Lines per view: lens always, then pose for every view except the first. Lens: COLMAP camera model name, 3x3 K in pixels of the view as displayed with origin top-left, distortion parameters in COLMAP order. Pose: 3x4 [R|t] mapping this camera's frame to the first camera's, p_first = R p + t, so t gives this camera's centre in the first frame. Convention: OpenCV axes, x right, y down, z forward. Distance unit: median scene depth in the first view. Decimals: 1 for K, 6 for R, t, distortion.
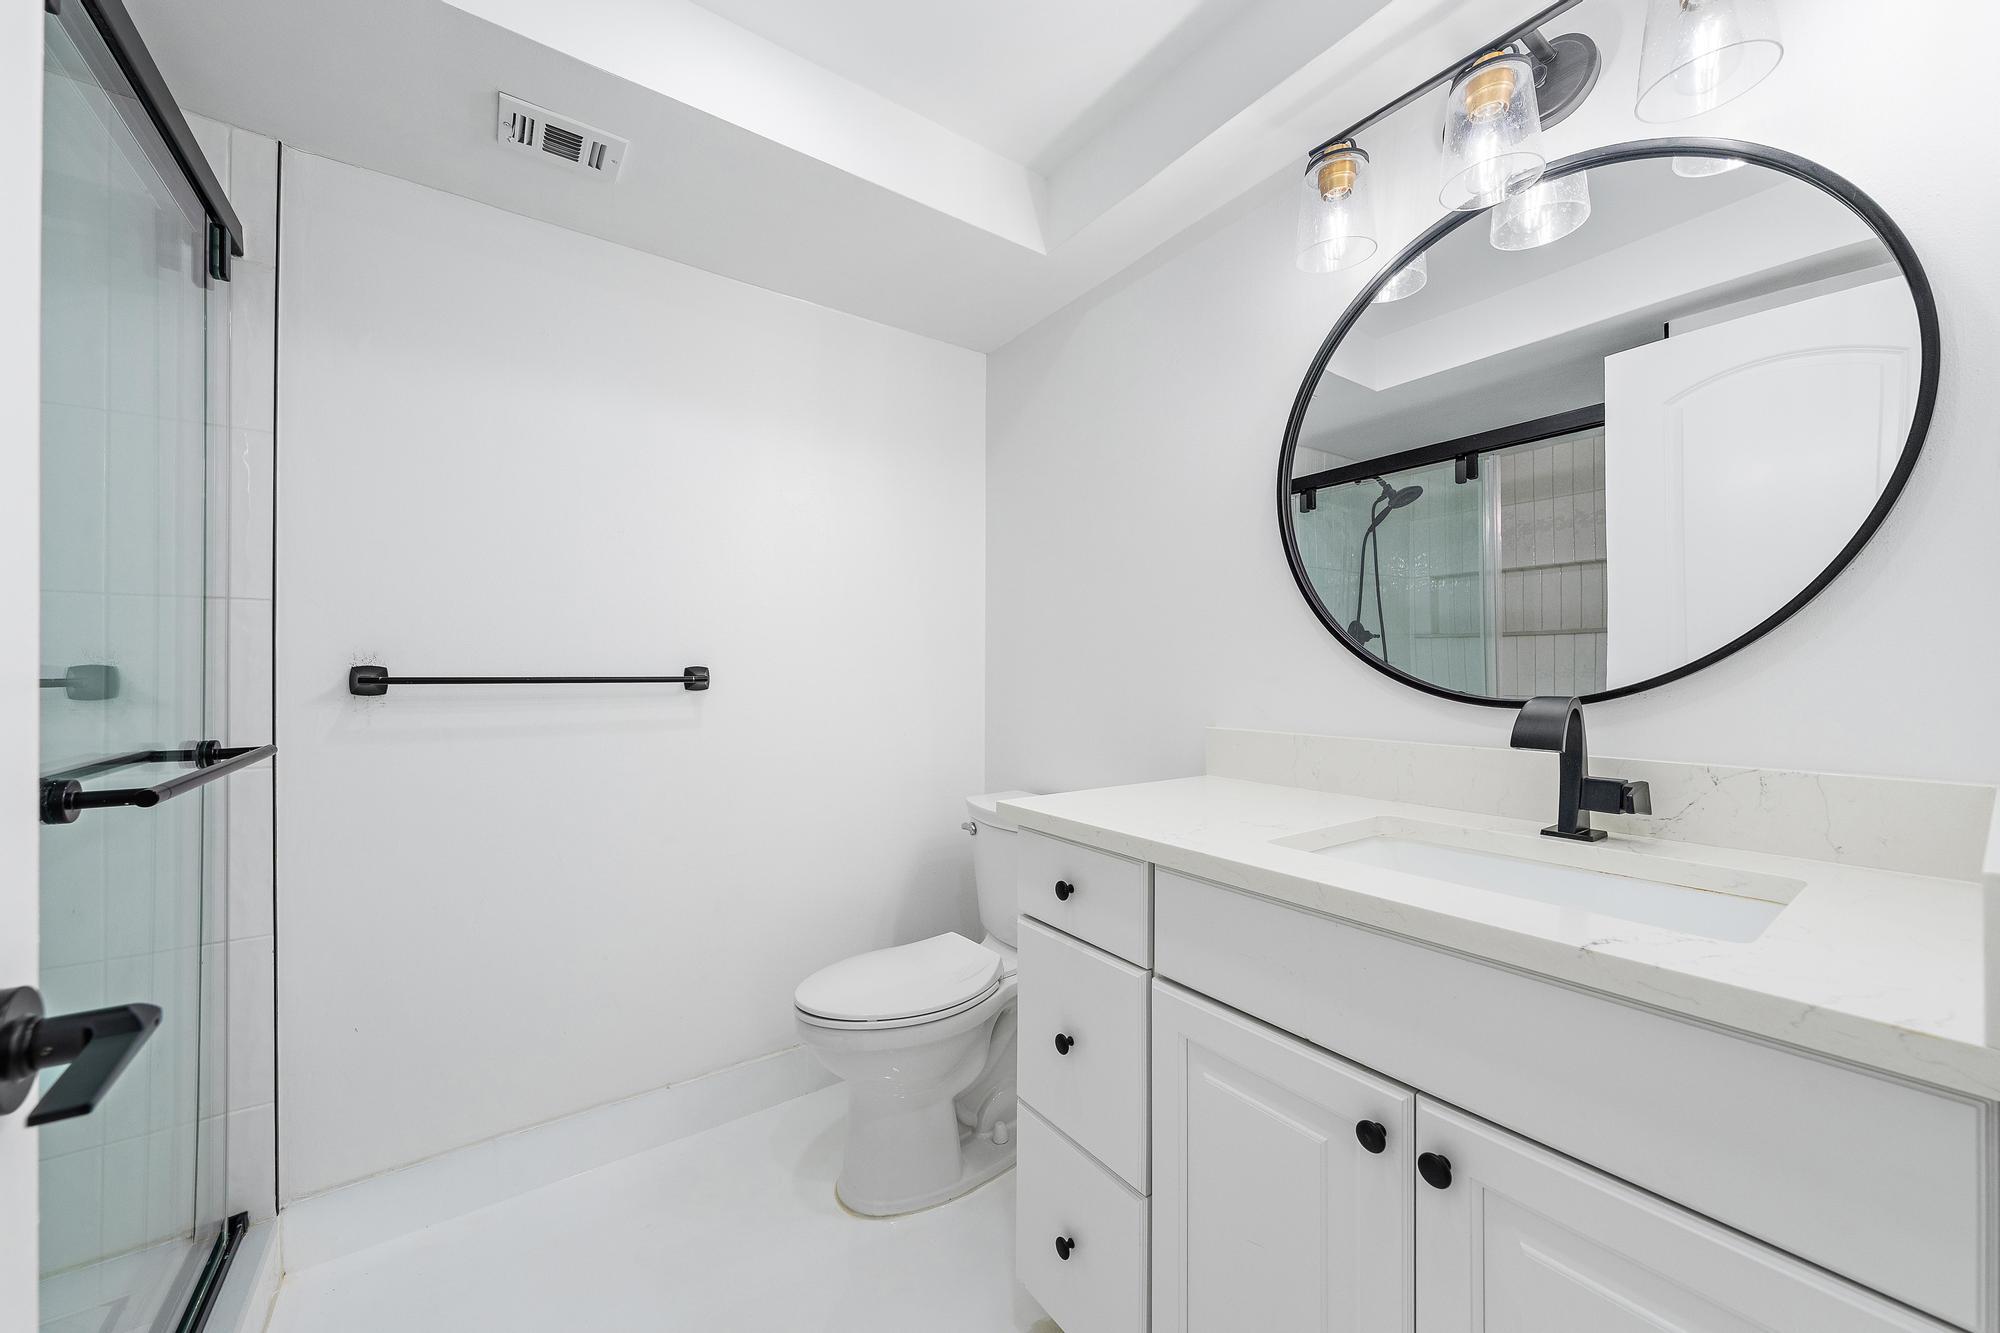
lens RADIAL K [[751.9, 0, 998.6], [0, 751.9, 664.3], [0, 0, 1]] dist [0.001451, 0.000022]
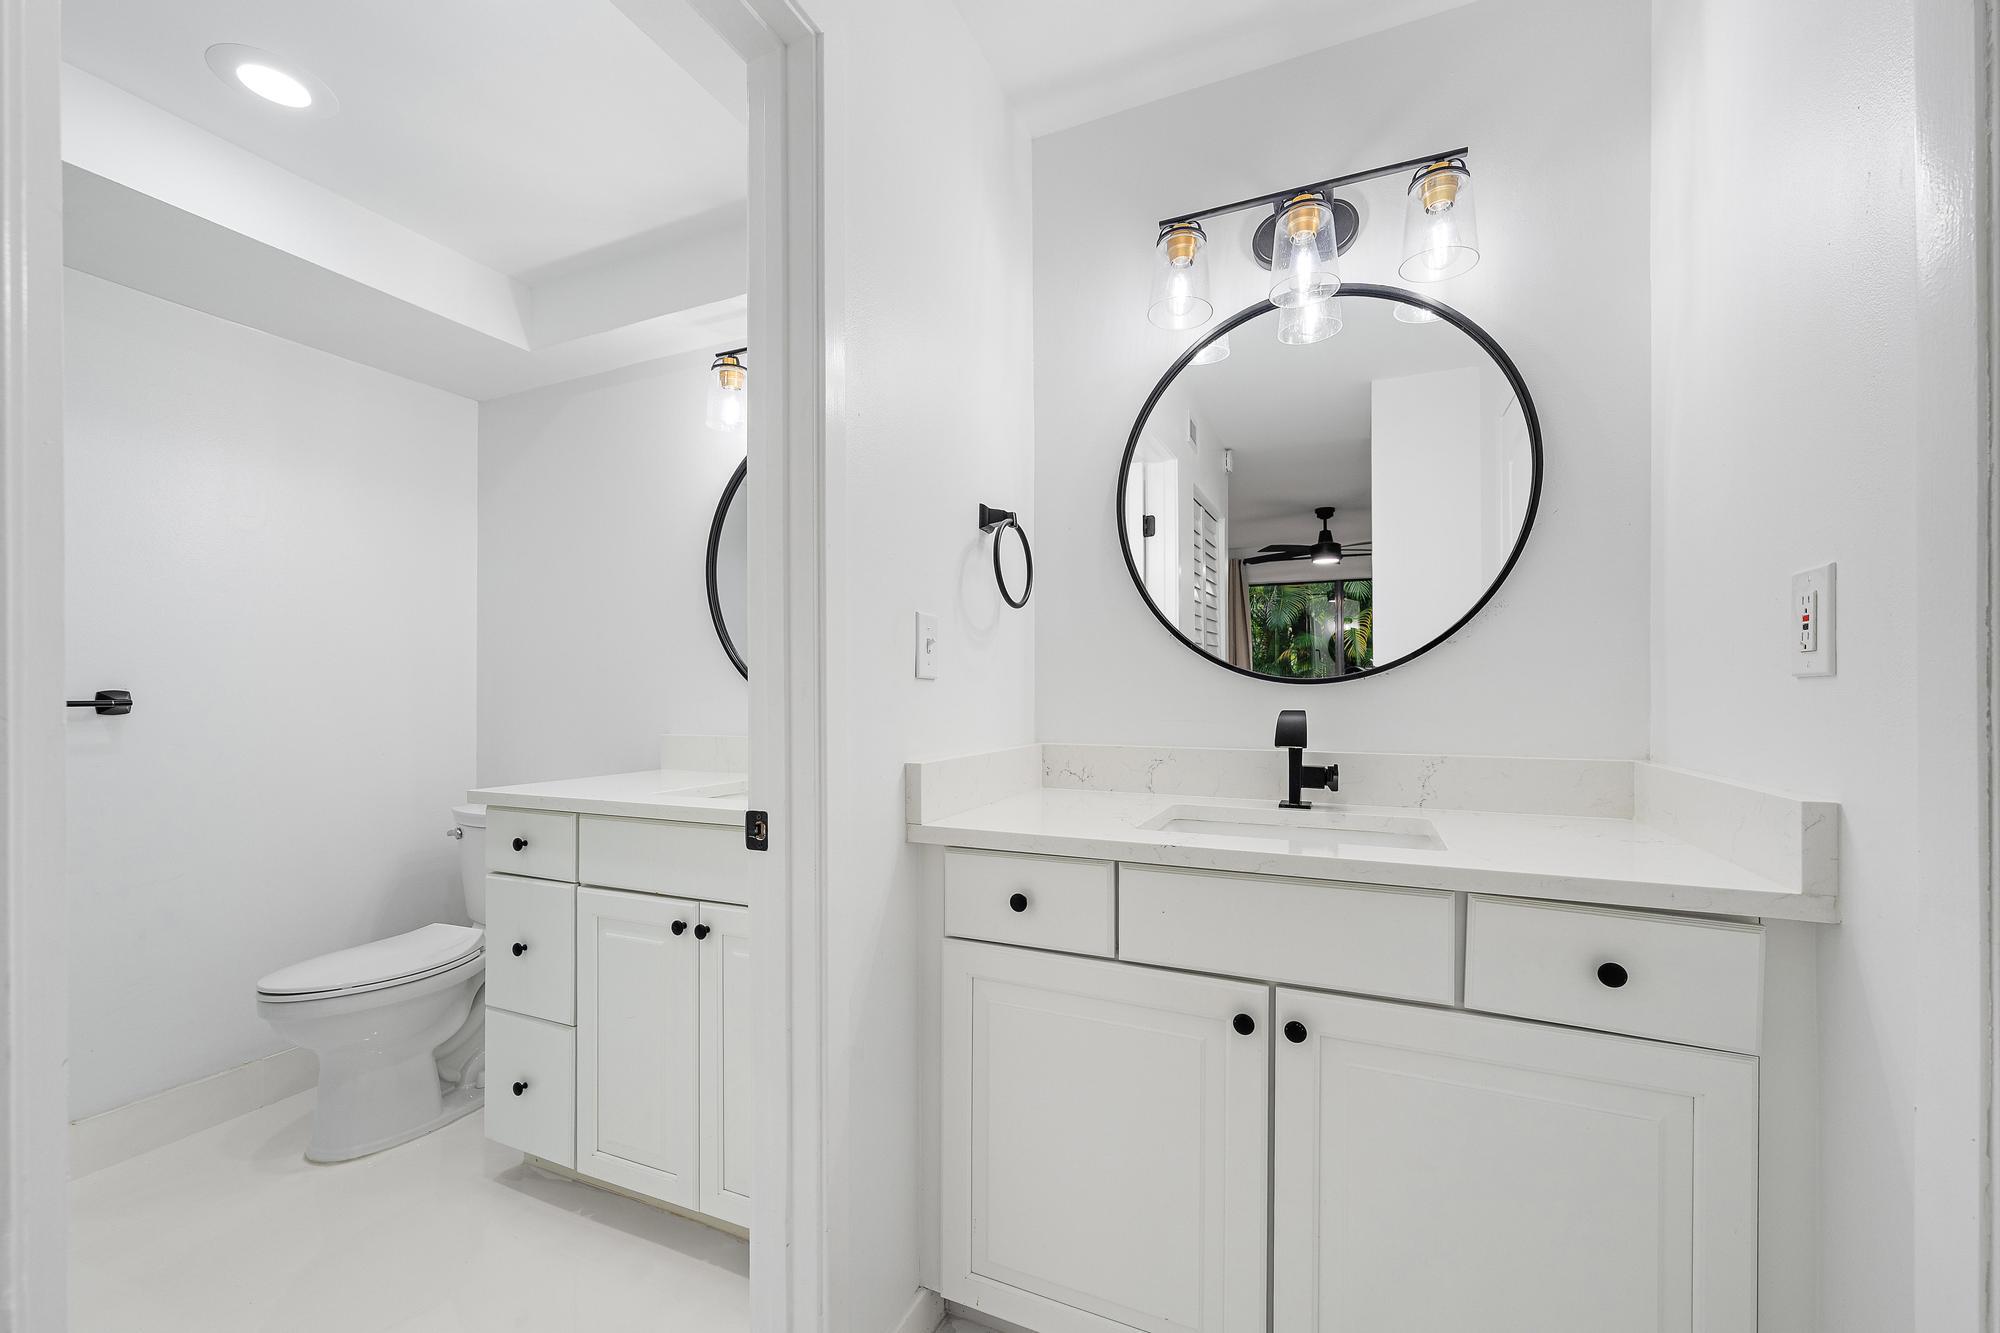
lens RADIAL K [[782.0, 0, 995.7], [0, 782.0, 685.9], [0, 0, 1]] dist [-0.000255, 0.000758]
pose [[0.859246, 0.001096, 0.511561, 0.067629], [-0.000130, 0.999998, -0.001924, -0.001384], [-0.511562, 0.001587, 0.859245, -0.500474]]
